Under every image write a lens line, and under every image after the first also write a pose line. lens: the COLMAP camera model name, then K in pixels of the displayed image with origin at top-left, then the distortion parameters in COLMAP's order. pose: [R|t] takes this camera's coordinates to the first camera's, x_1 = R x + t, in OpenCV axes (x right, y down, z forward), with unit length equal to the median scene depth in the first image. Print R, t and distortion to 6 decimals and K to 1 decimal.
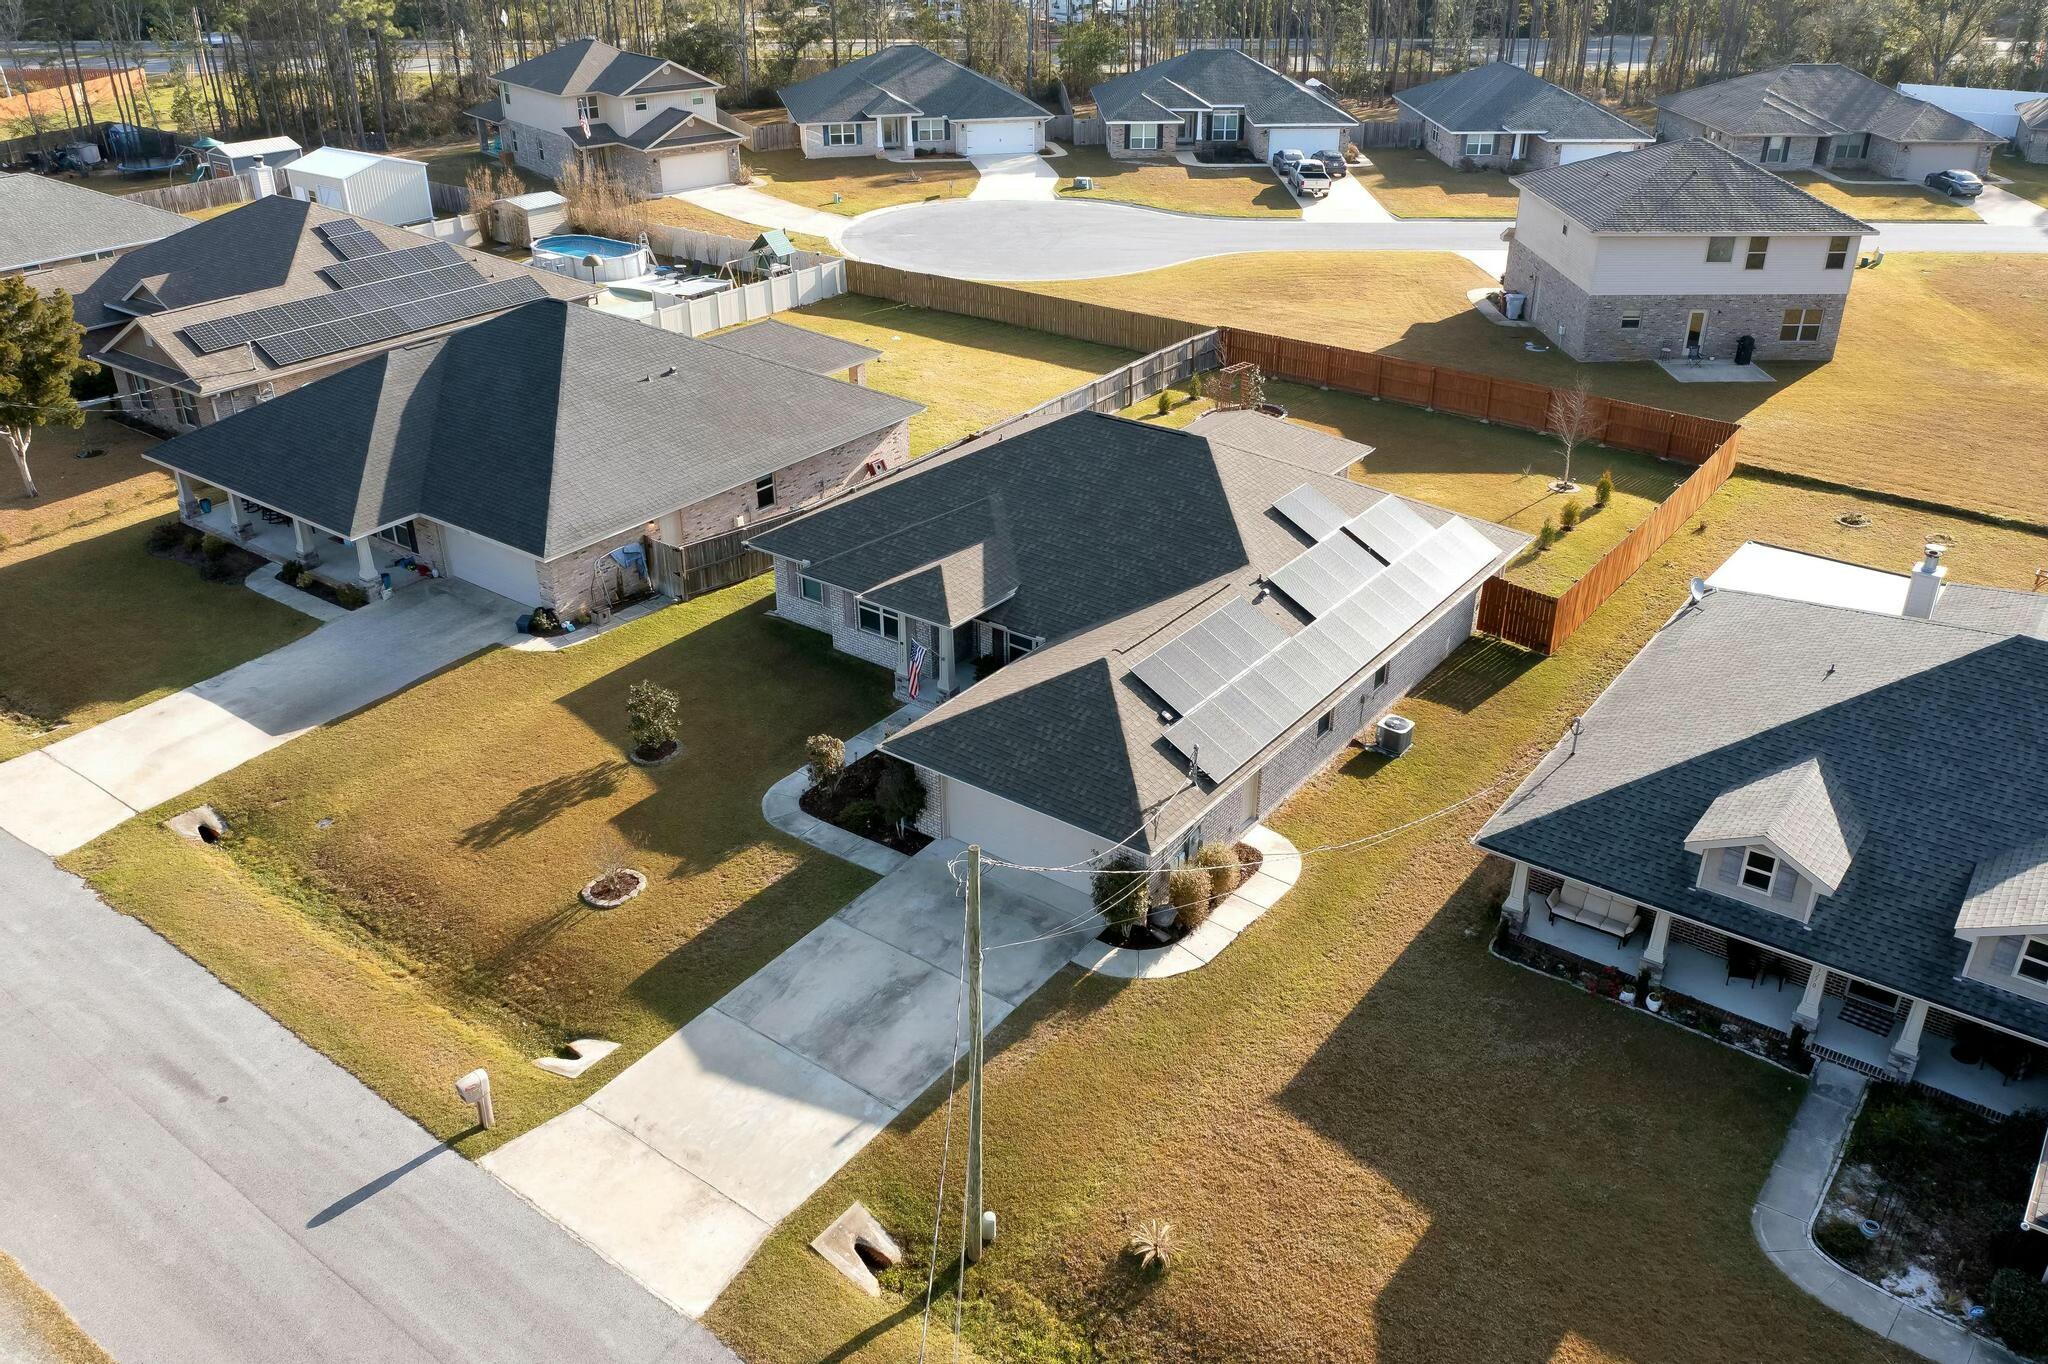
lens RADIAL K [[1617.6, 0, 1026.6], [0, 1617.6, 669.4], [0, 0, 1]] dist [-0.025739, 0.004189]
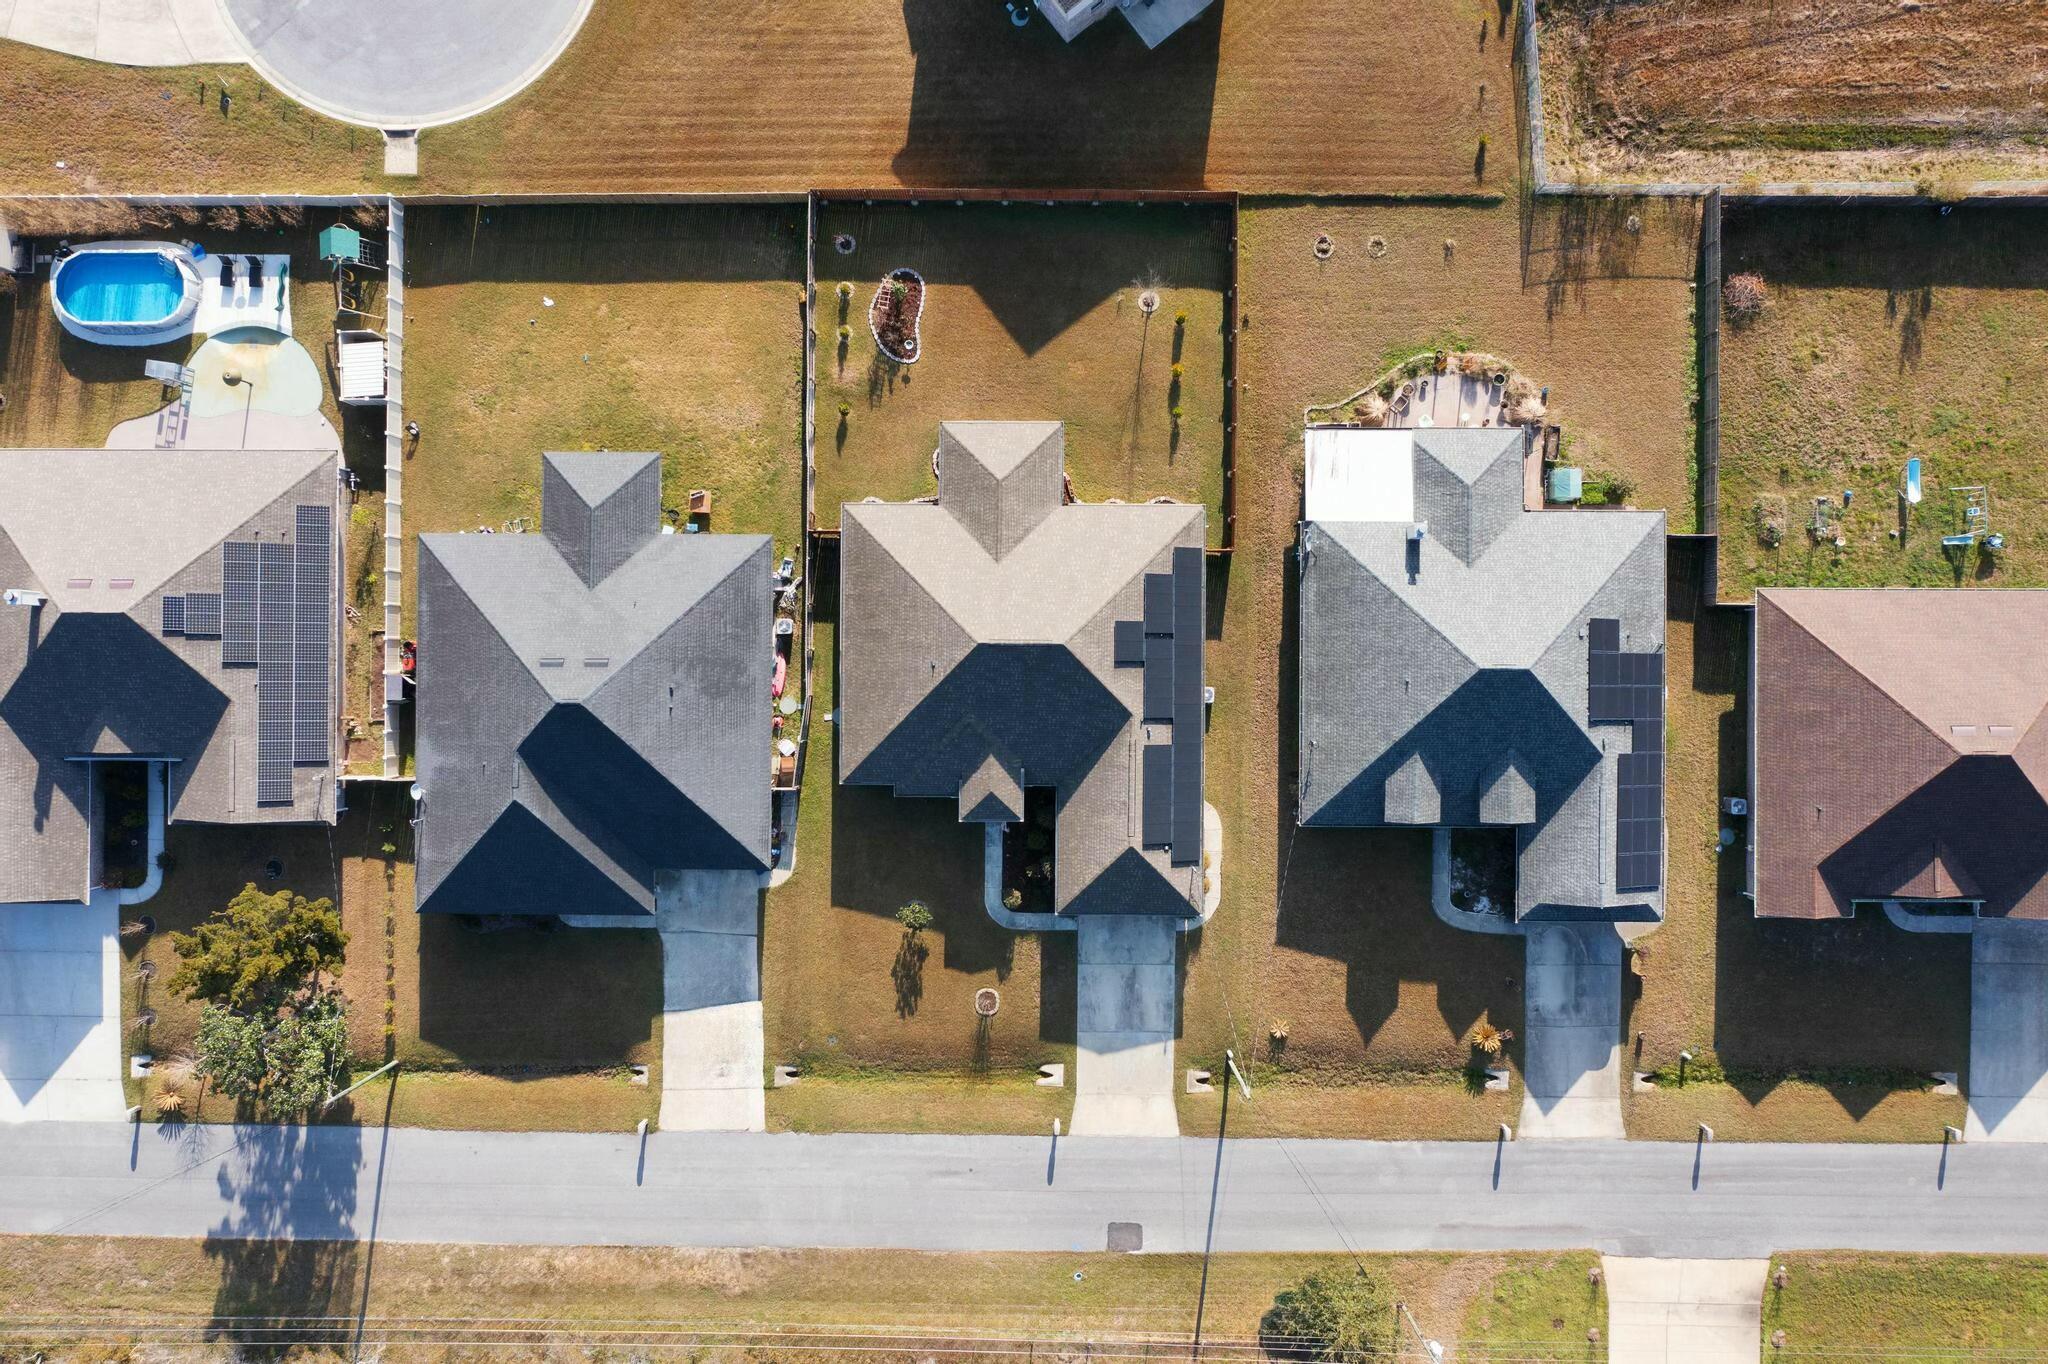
lens RADIAL K [[1617.6, 0, 1026.6], [0, 1617.6, 669.4], [0, 0, 1]] dist [-0.025739, 0.004189]
pose [[0.803945, -0.594618, -0.010115, 0.097283], [0.288470, 0.375036, 0.880984, -2.039216], [-0.520055, -0.711180, 0.473038, 0.203322]]
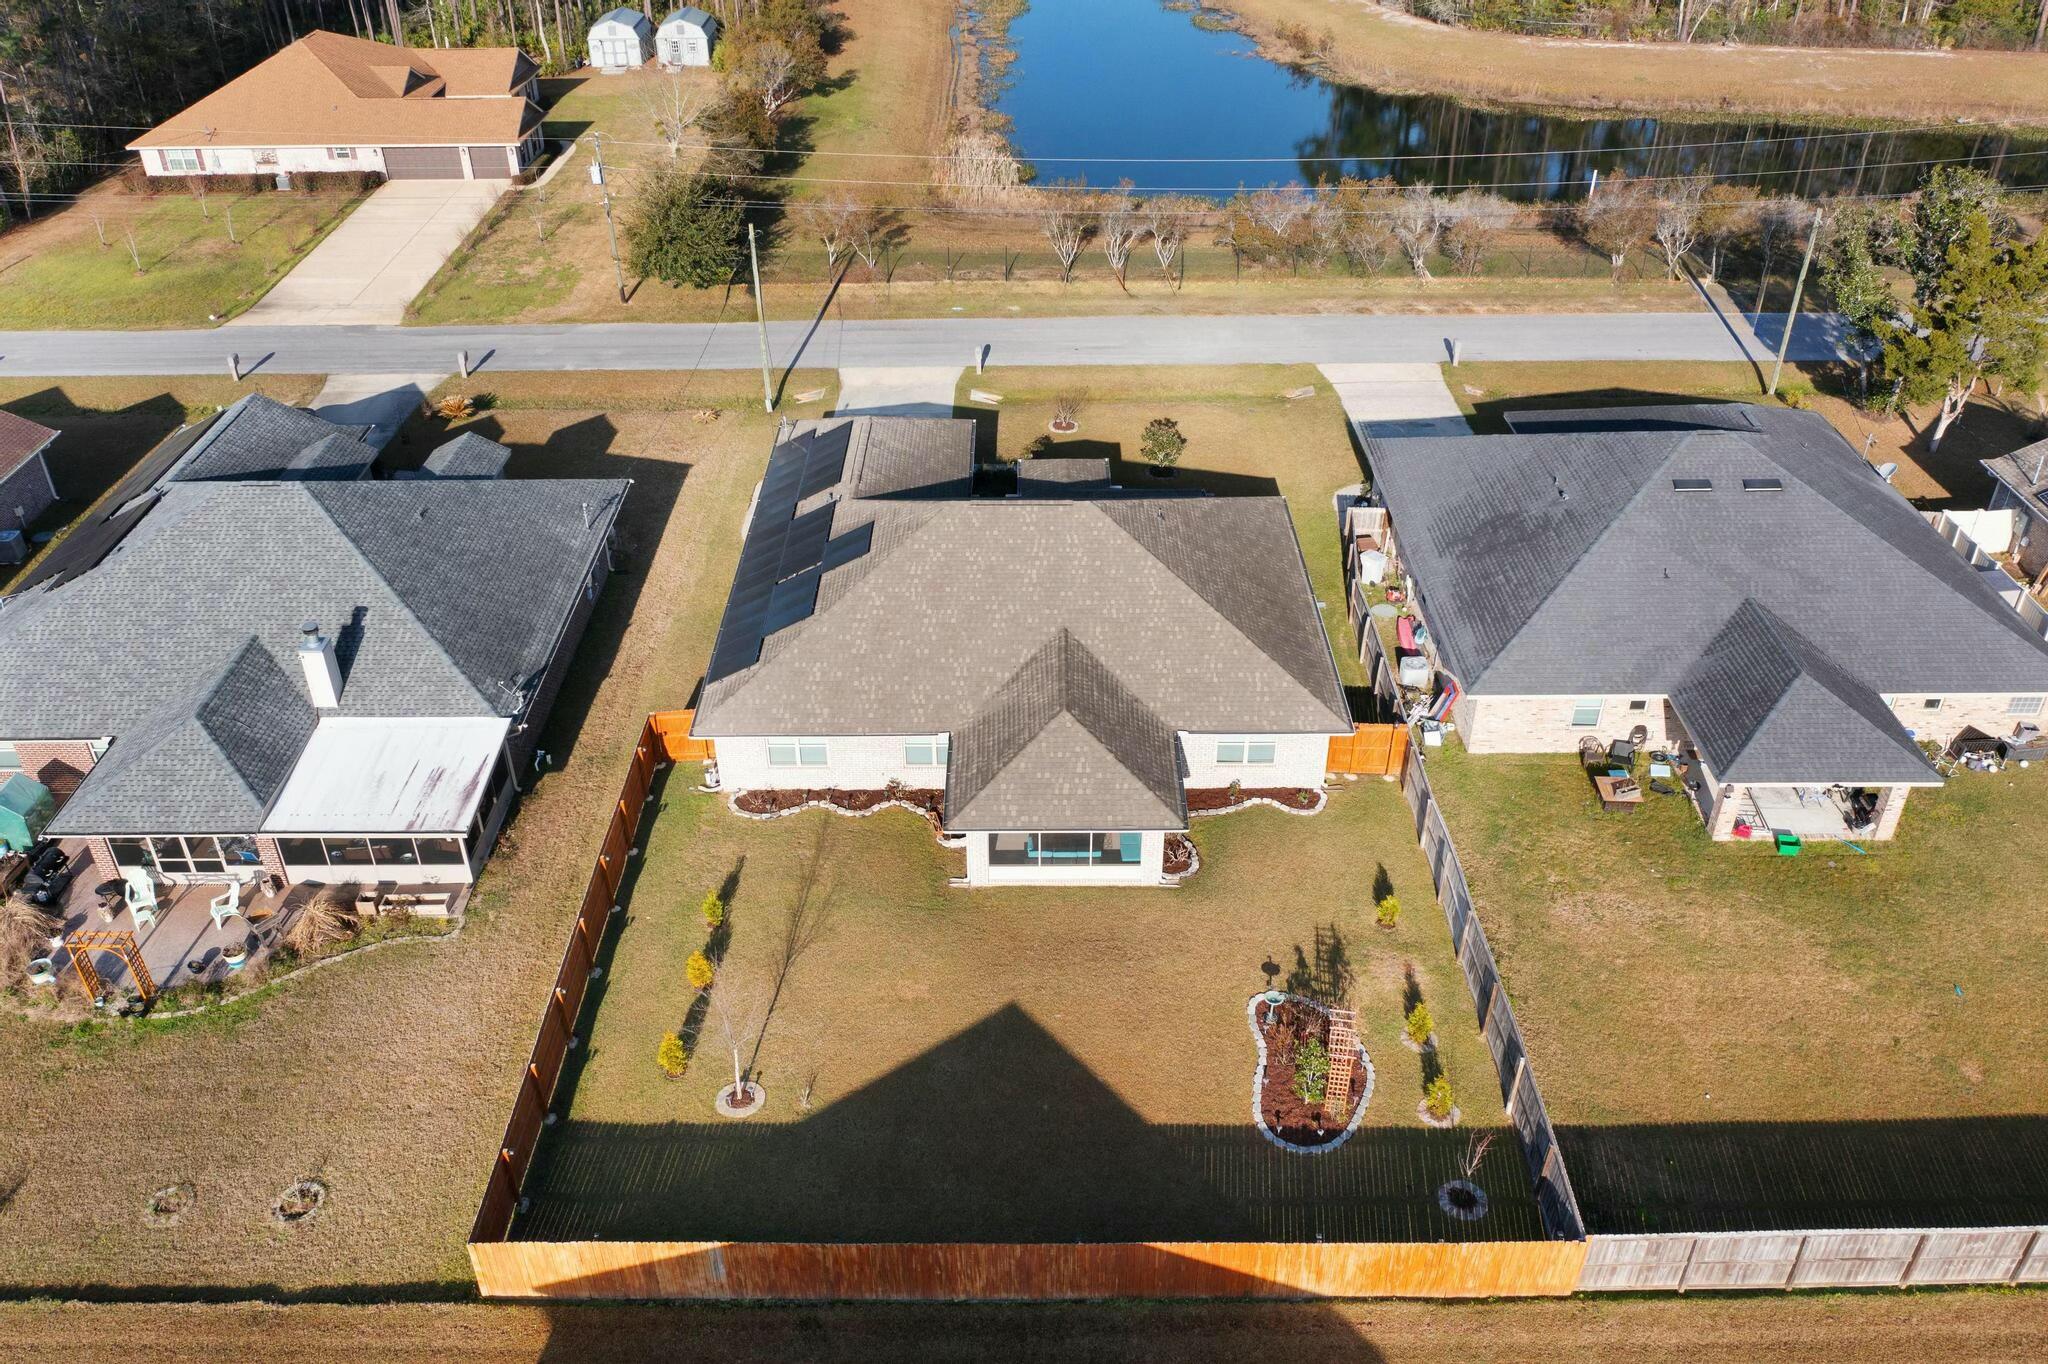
lens RADIAL K [[1617.6, 0, 1026.6], [0, 1617.6, 669.4], [0, 0, 1]] dist [-0.025739, 0.004189]
pose [[-0.798915, 0.334545, -0.499815, 0.790184], [-0.270757, 0.542001, 0.795566, -1.162618], [0.537053, 0.770918, -0.342432, 1.793046]]
